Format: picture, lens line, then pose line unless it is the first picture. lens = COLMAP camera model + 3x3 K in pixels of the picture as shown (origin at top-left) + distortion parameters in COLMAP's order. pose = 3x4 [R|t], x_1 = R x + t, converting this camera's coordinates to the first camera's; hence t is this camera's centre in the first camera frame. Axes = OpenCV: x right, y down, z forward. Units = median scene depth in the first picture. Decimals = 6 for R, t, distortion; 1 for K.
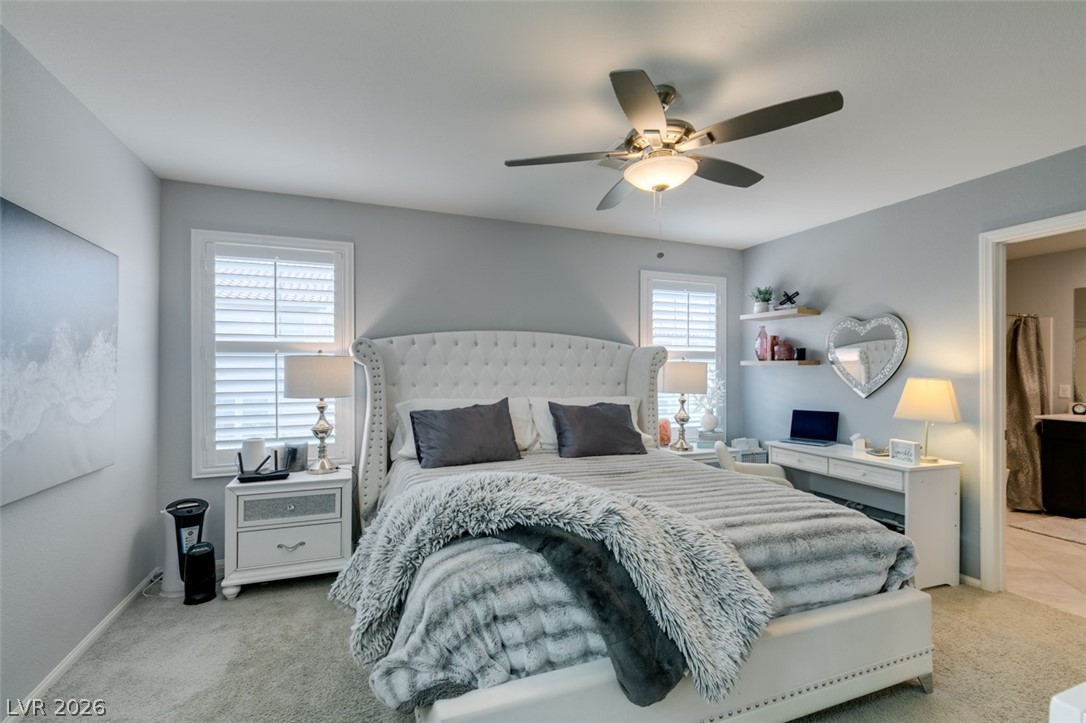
lens RADIAL K [[483.2, 0, 539.5], [0, 483.2, 363.9], [0, 0, 1]] dist [-0.001182, -0.000904]
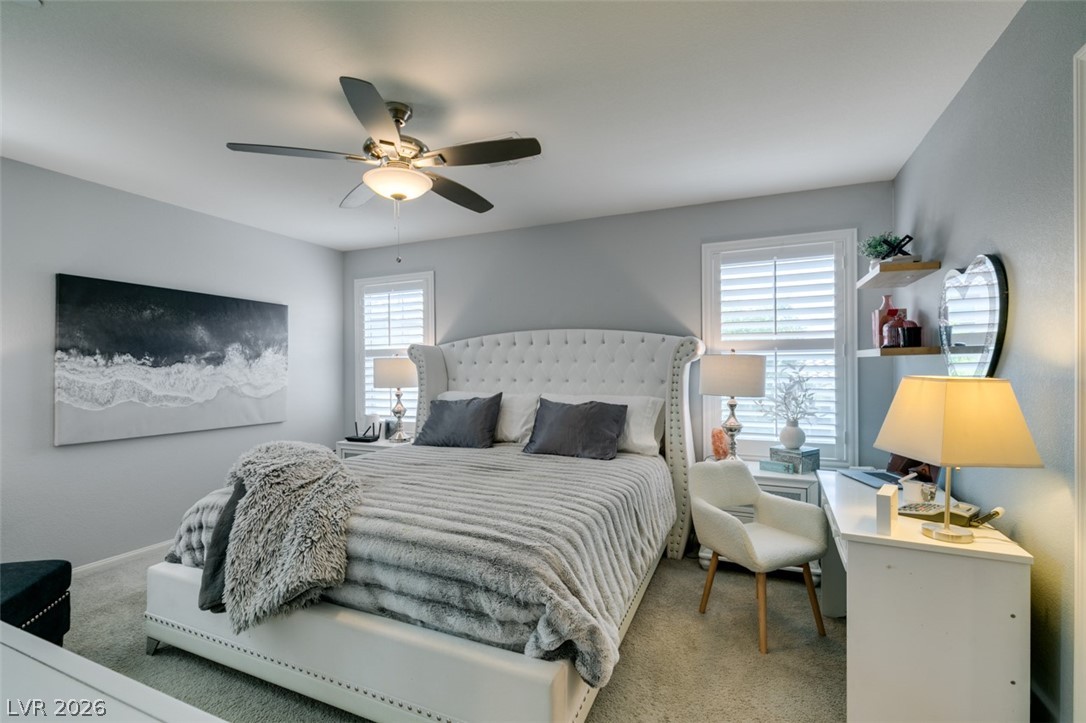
lens RADIAL K [[483.2, 0, 538.8], [0, 483.2, 366.7], [0, 0, 1]] dist [-0.001182, -0.000904]
pose [[0.703427, -0.007764, -0.710725, 0.771984], [0.015588, 0.999868, 0.004506, 0.007729], [0.710596, -0.014248, 0.703456, 0.290534]]
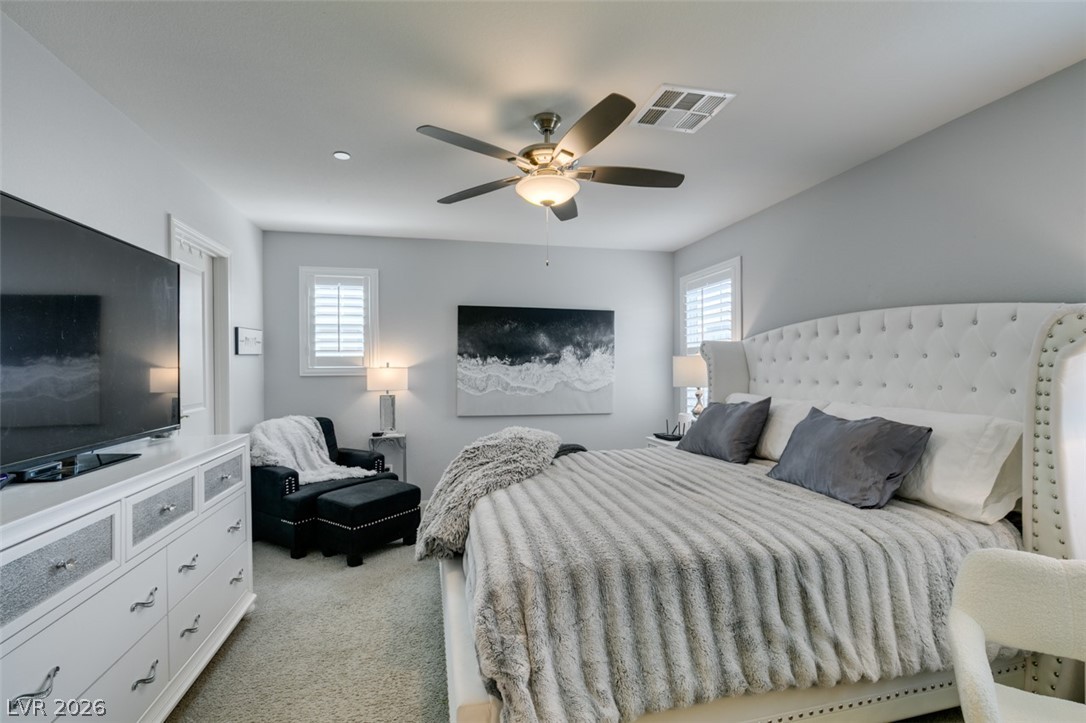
lens RADIAL K [[483.2, 0, 542.2], [0, 483.2, 364.9], [0, 0, 1]] dist [-0.001182, -0.000904]
pose [[-0.139363, -0.007503, -0.990213, 0.854569], [0.016294, 0.999819, -0.009869, 0.013682], [0.990107, -0.017510, -0.139215, 0.716054]]
